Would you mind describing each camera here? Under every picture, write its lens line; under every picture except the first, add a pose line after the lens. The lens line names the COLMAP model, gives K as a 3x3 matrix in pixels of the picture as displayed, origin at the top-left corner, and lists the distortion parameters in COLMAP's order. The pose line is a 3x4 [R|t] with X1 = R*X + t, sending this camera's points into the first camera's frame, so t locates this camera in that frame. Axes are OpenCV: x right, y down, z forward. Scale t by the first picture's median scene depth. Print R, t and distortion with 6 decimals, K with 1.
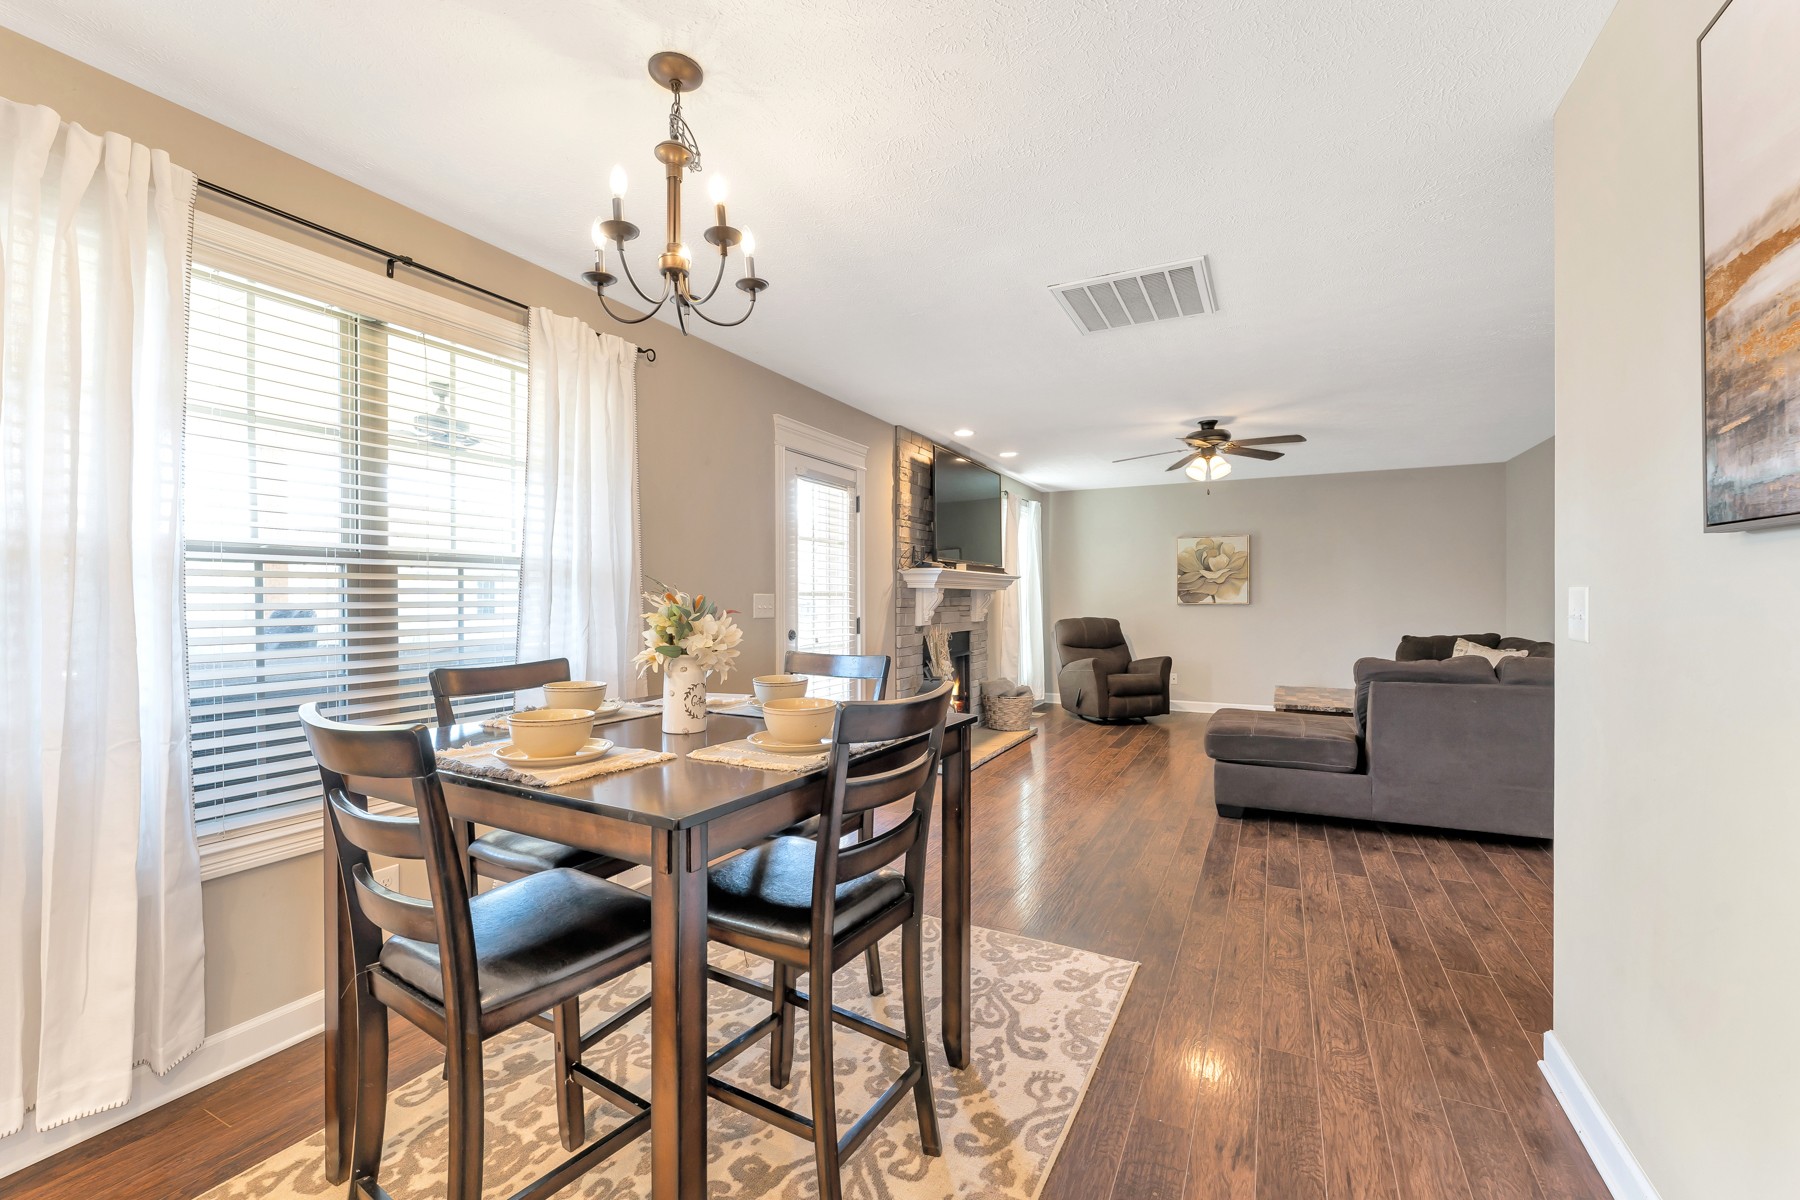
lens RADIAL K [[759.3, 0, 922.5], [0, 759.3, 602.1], [0, 0, 1]] dist [0.001288, 0.000053]
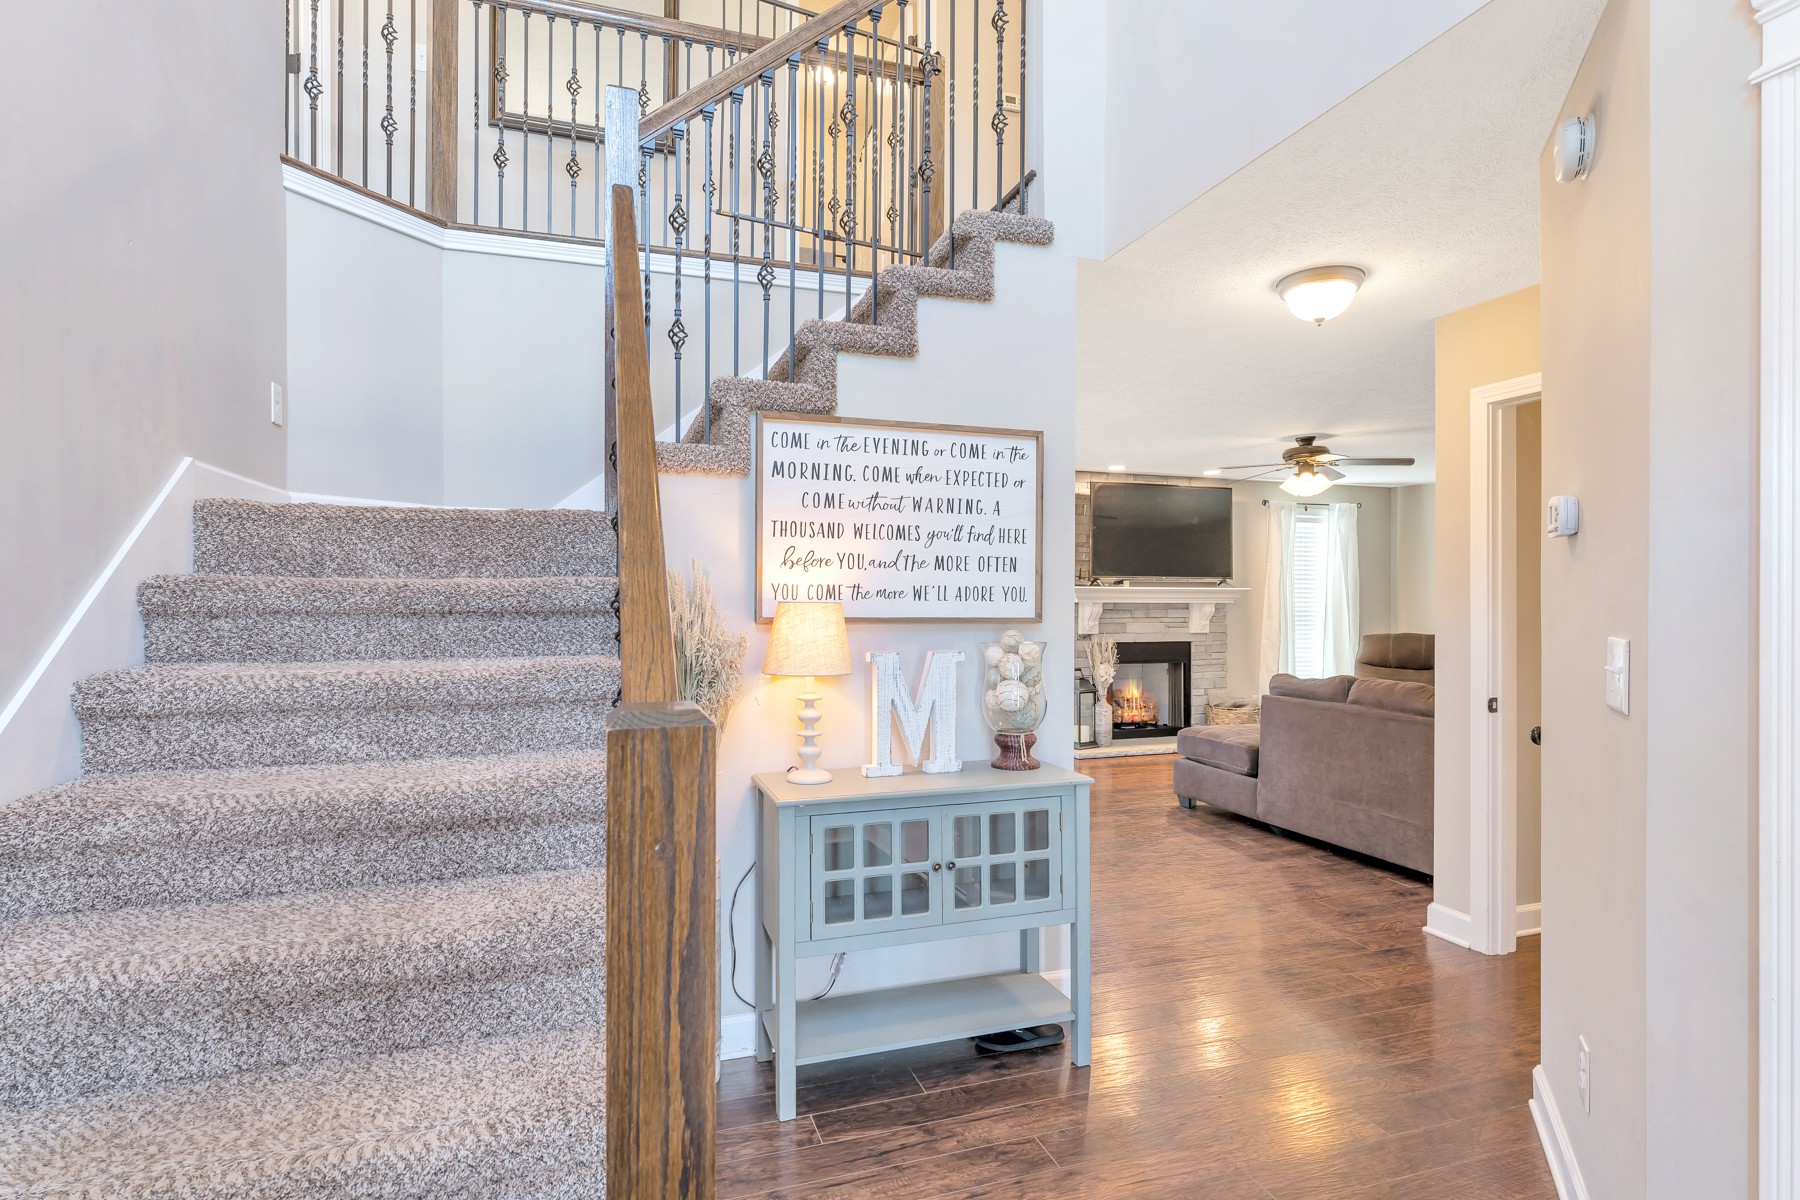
lens RADIAL K [[928.1, 0, 900.0], [0, 928.1, 600.0], [0, 0, 1]] dist [0.000924, 0.000003]
pose [[0.691834, 0.002641, -0.722052, 0.897729], [-0.006524, 0.999975, -0.002593, -0.017681], [0.722028, 0.006505, 0.691834, -0.221787]]
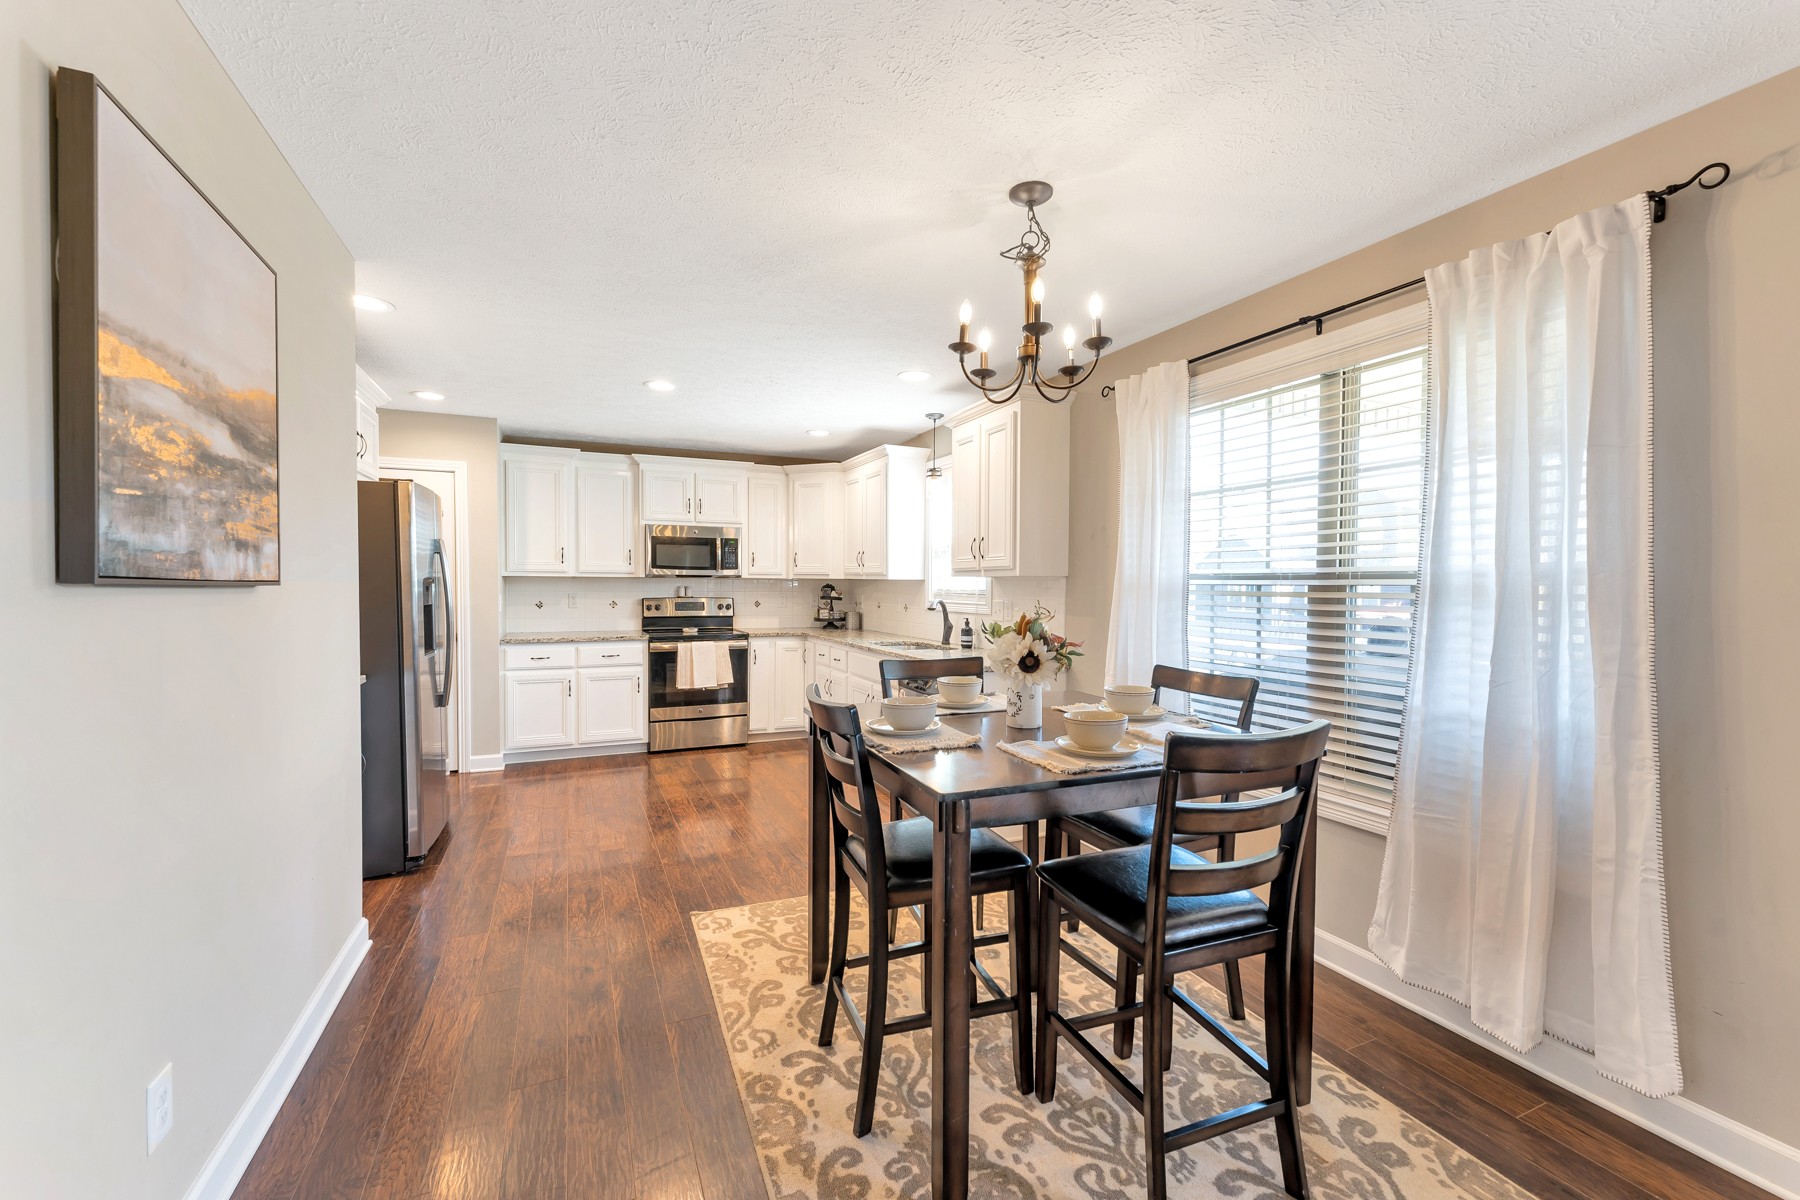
lens RADIAL K [[729.5, 0, 896.7], [0, 729.5, 604.9], [0, 0, 1]] dist [-0.006739, -0.000047]
pose [[-0.654932, 0.022547, -0.755352, 0.237080], [-0.006930, 0.999334, 0.035838, -0.023484], [0.755656, 0.028707, -0.654339, 0.534355]]
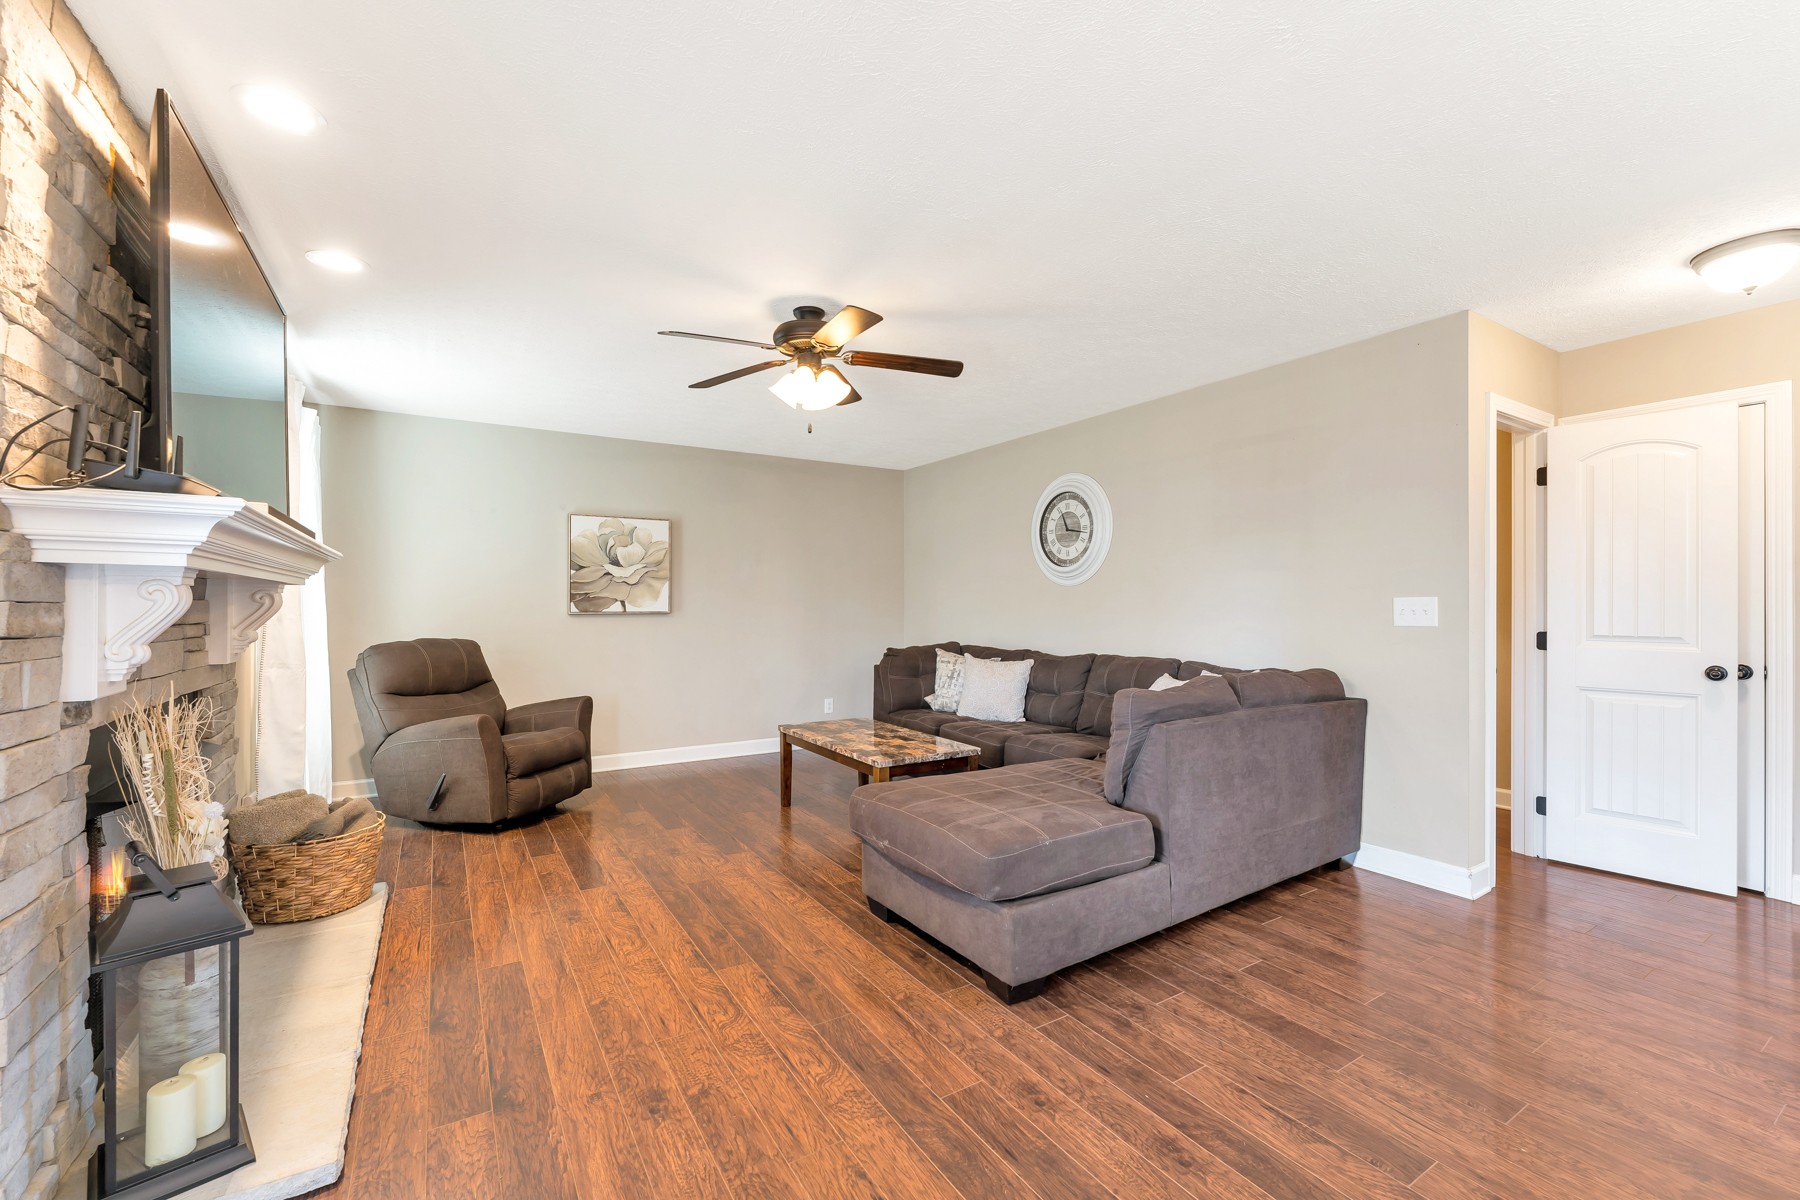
lens RADIAL K [[734.7, 0, 909.8], [0, 734.7, 604.5], [0, 0, 1]] dist [-0.003123, -0.000168]
pose [[0.536075, 0.001280, 0.844169, -0.072857], [0.004963, 0.999977, -0.004667, -0.001541], [-0.844156, 0.006691, 0.536056, 0.631150]]
